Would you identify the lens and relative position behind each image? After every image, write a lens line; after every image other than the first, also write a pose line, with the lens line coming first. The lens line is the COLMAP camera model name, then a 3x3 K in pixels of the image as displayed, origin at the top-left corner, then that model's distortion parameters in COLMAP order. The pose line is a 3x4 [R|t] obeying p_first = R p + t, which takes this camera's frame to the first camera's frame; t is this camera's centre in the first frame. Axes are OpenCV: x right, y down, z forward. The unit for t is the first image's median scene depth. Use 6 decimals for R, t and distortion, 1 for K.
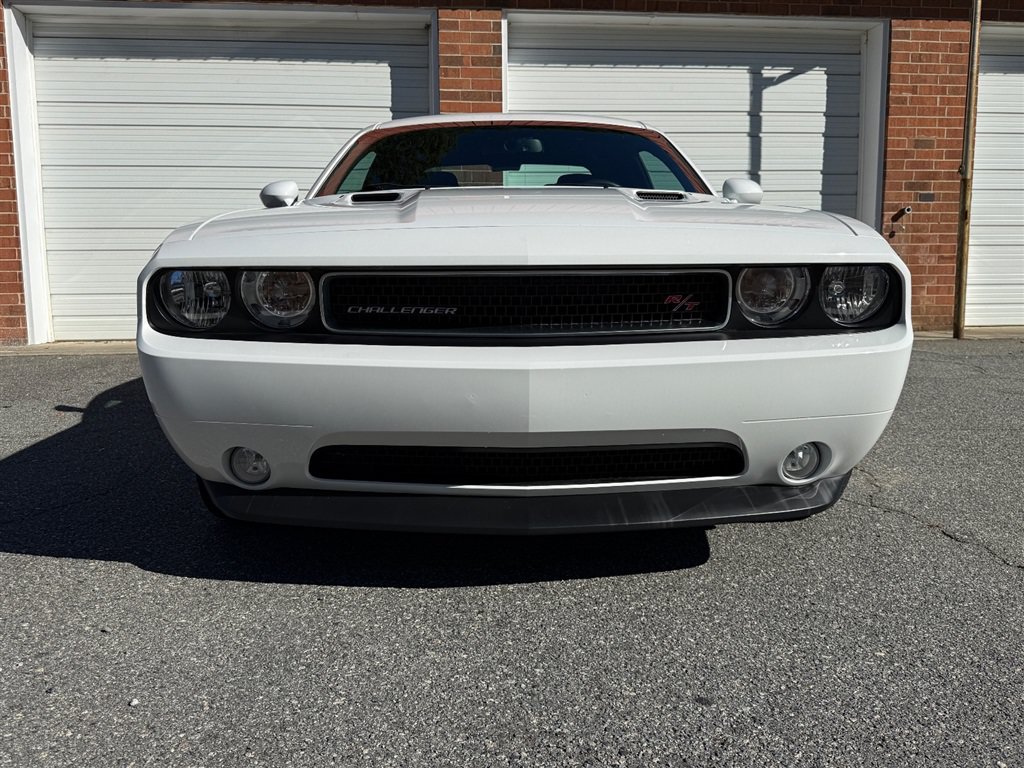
lens RADIAL K [[887.7, 0, 518.2], [0, 887.7, 380.3], [0, 0, 1]] dist [0.054516, -0.089999]
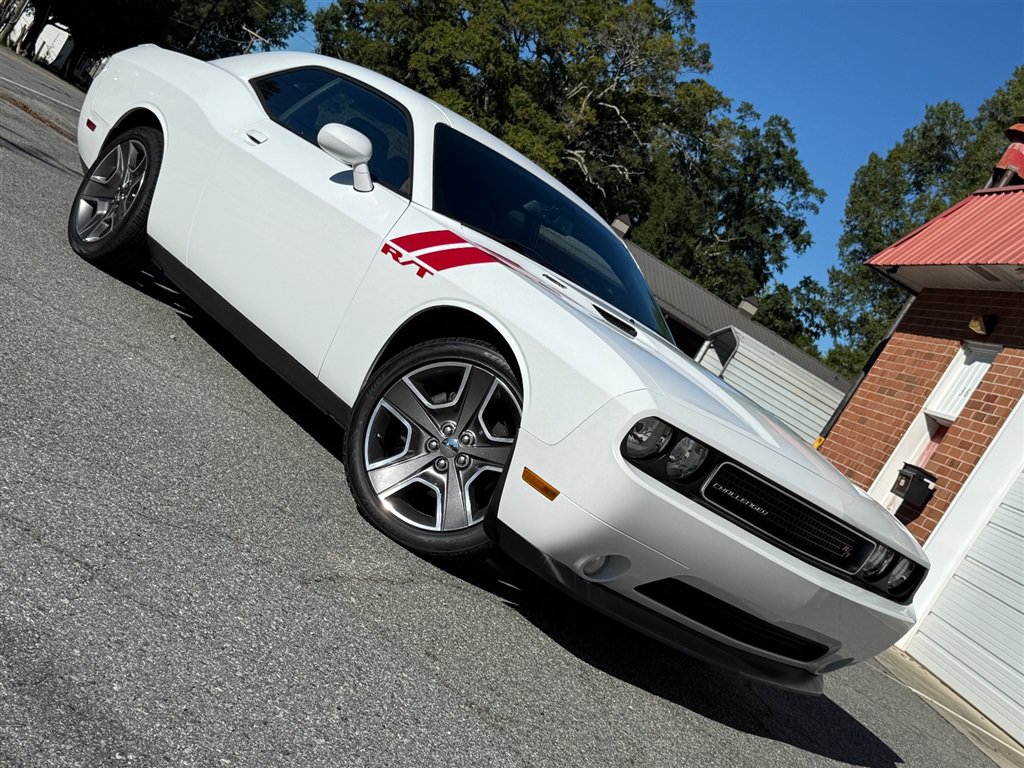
lens RADIAL K [[1363.0, 0, 502.4], [0, 1363.0, 391.3], [0, 0, 1]] dist [0.114095, 0.000000]
pose [[-0.041325, 0.037375, -0.998446, 1.077590], [-0.622932, 0.780341, 0.054993, -0.080025], [0.781184, 0.624237, -0.008965, 0.531662]]
